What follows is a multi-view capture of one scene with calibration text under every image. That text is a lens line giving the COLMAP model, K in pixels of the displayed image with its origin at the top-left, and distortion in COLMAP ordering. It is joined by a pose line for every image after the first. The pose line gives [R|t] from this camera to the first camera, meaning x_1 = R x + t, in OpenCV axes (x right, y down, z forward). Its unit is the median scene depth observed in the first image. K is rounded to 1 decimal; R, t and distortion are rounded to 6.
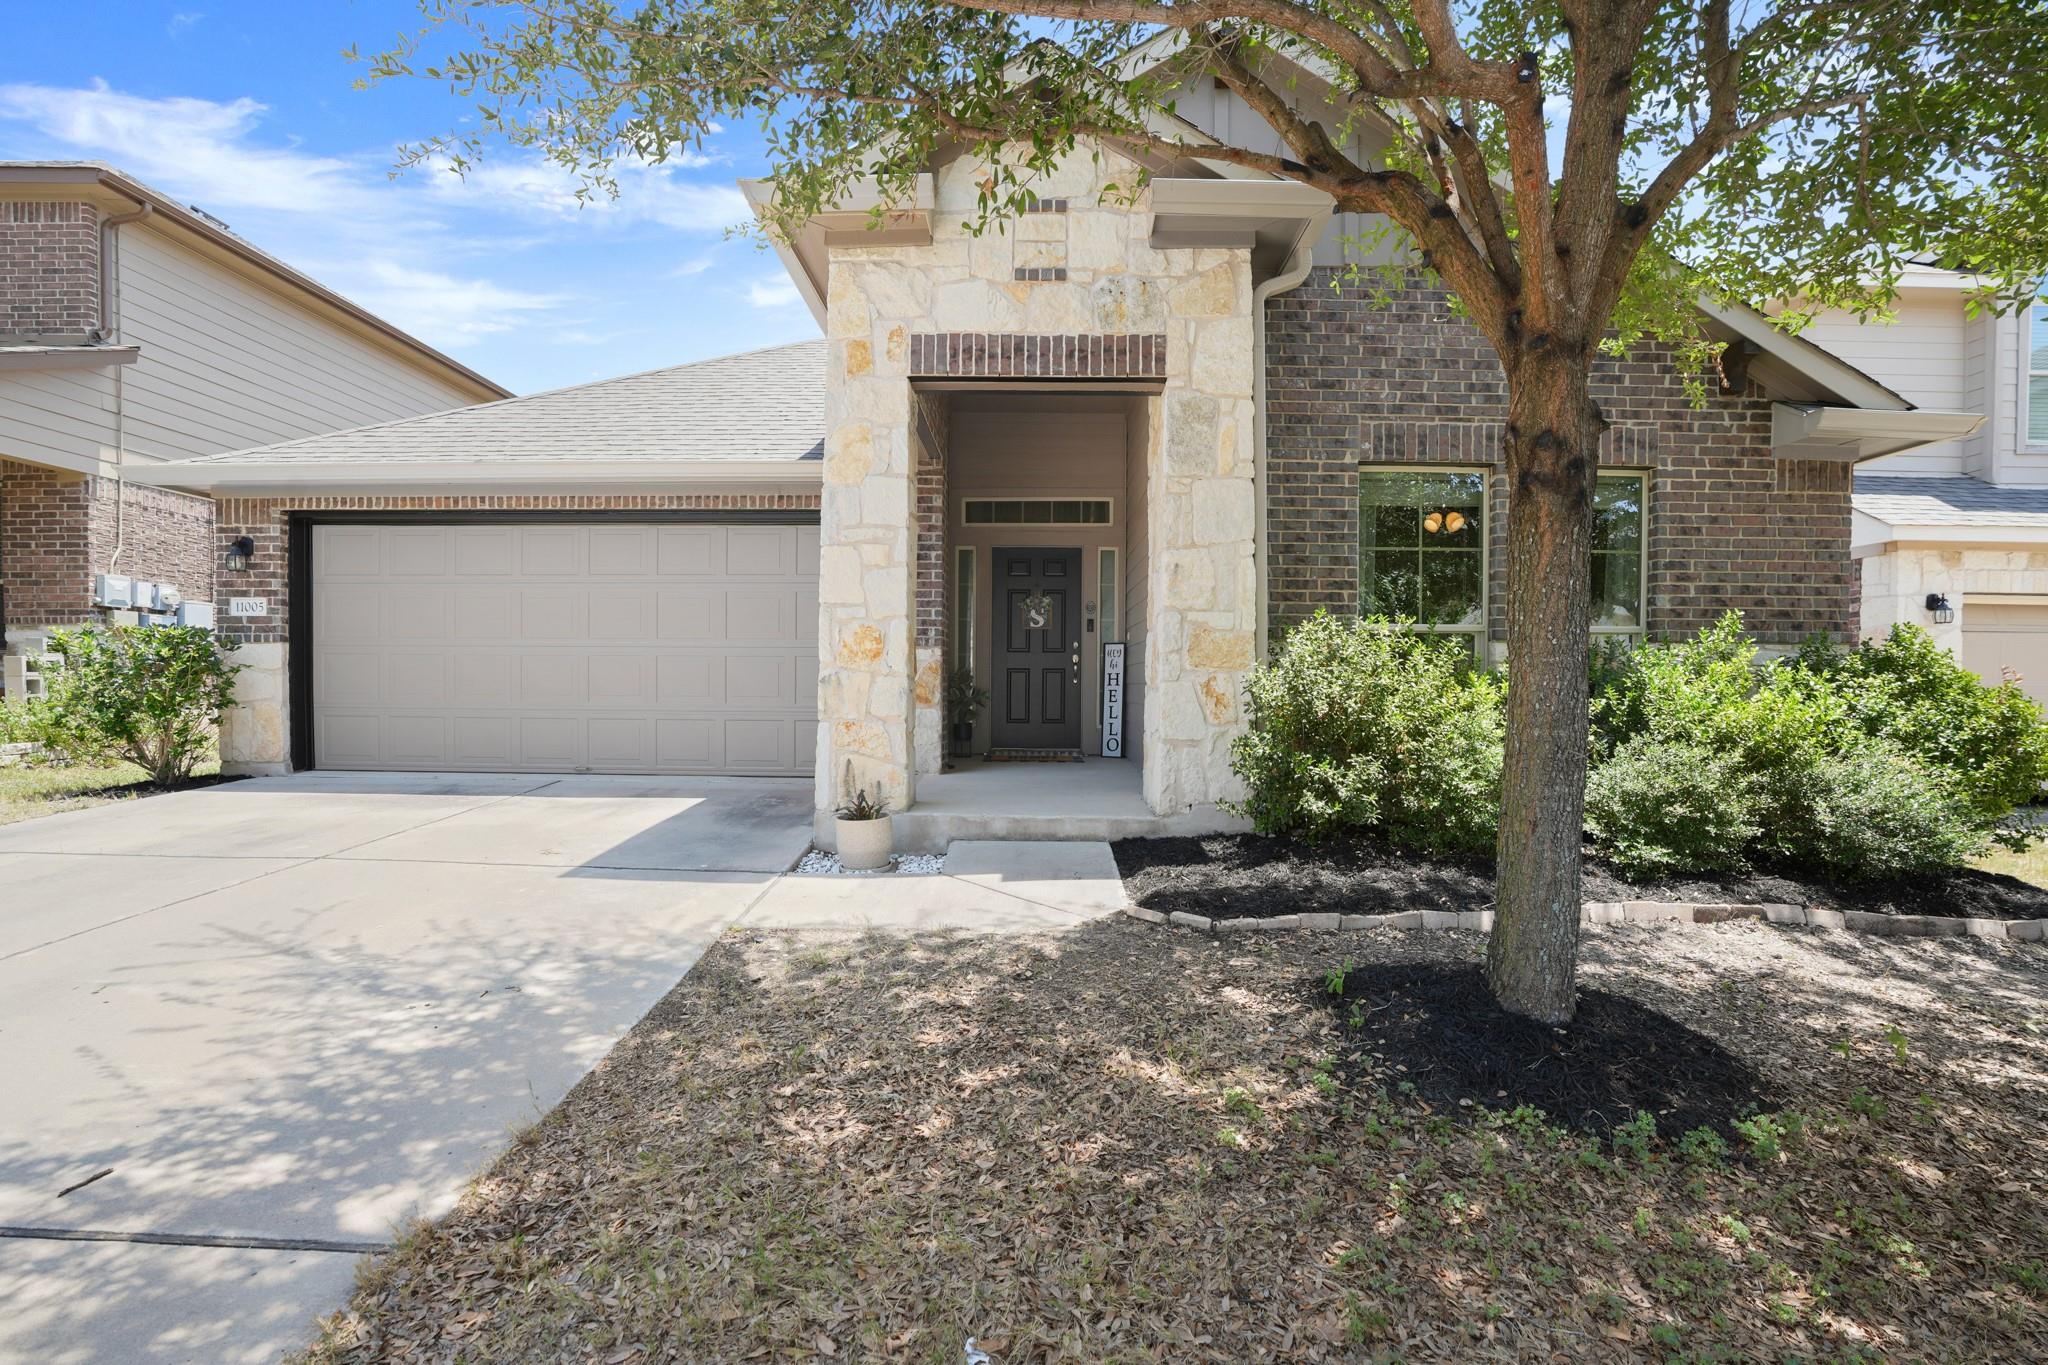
lens RADIAL K [[930.2, 0, 1013.5], [0, 930.2, 694.2], [0, 0, 1]] dist [-0.017666, 0.003427]
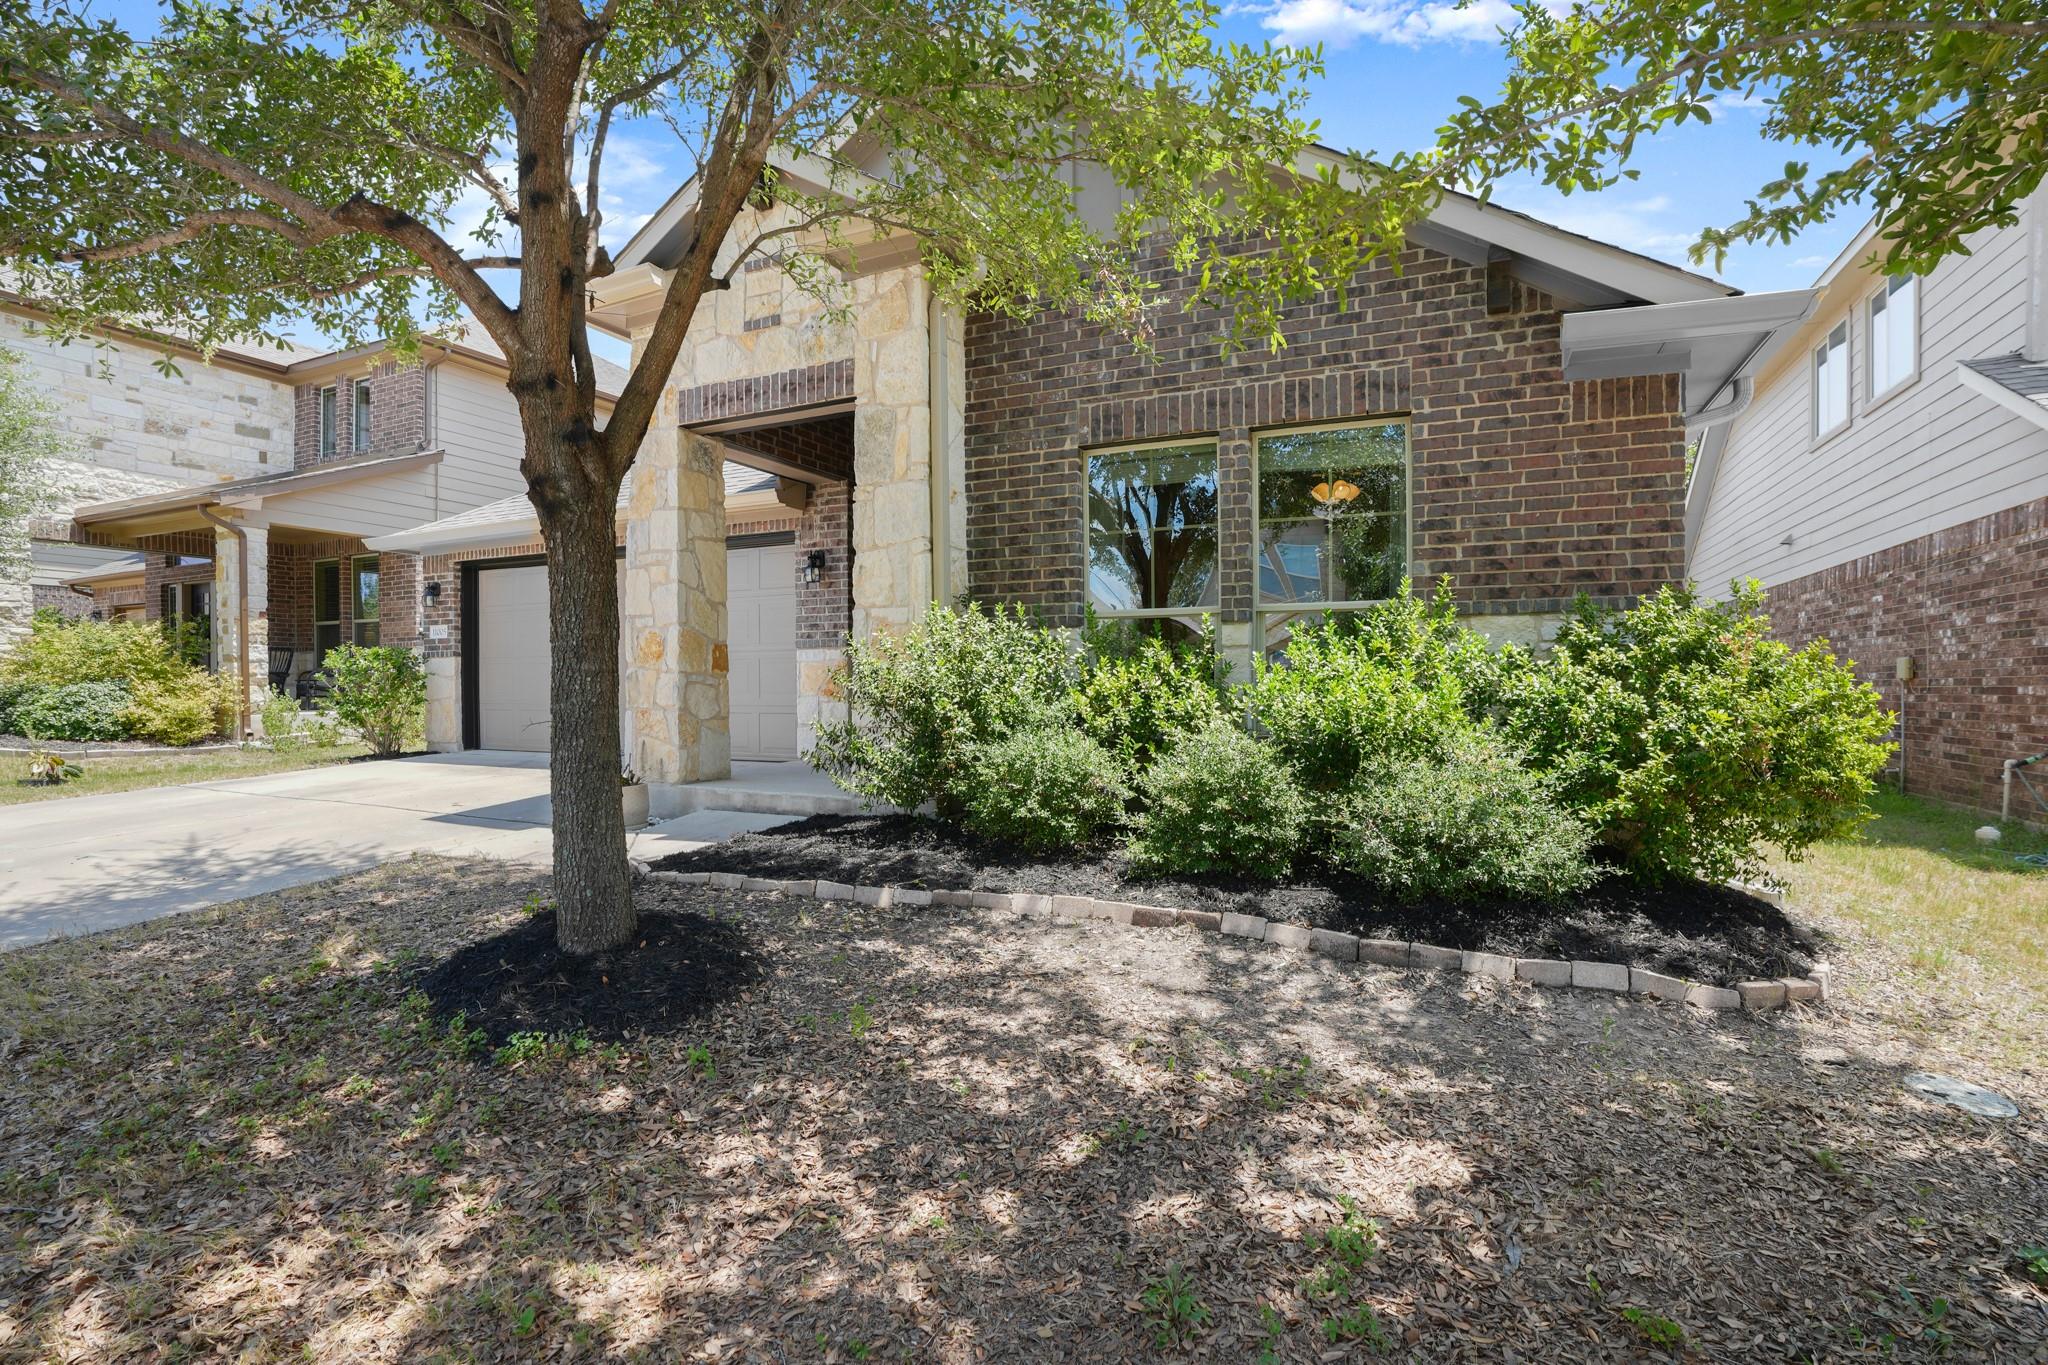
lens RADIAL K [[930.2, 0, 968.1], [0, 930.2, 682.5], [0, 0, 1]] dist [-0.017666, 0.003427]
pose [[0.911438, -0.014485, -0.411181, 0.675504], [0.012191, 0.999892, -0.008200, 0.006138], [0.411256, 0.002461, 0.911517, 0.052777]]
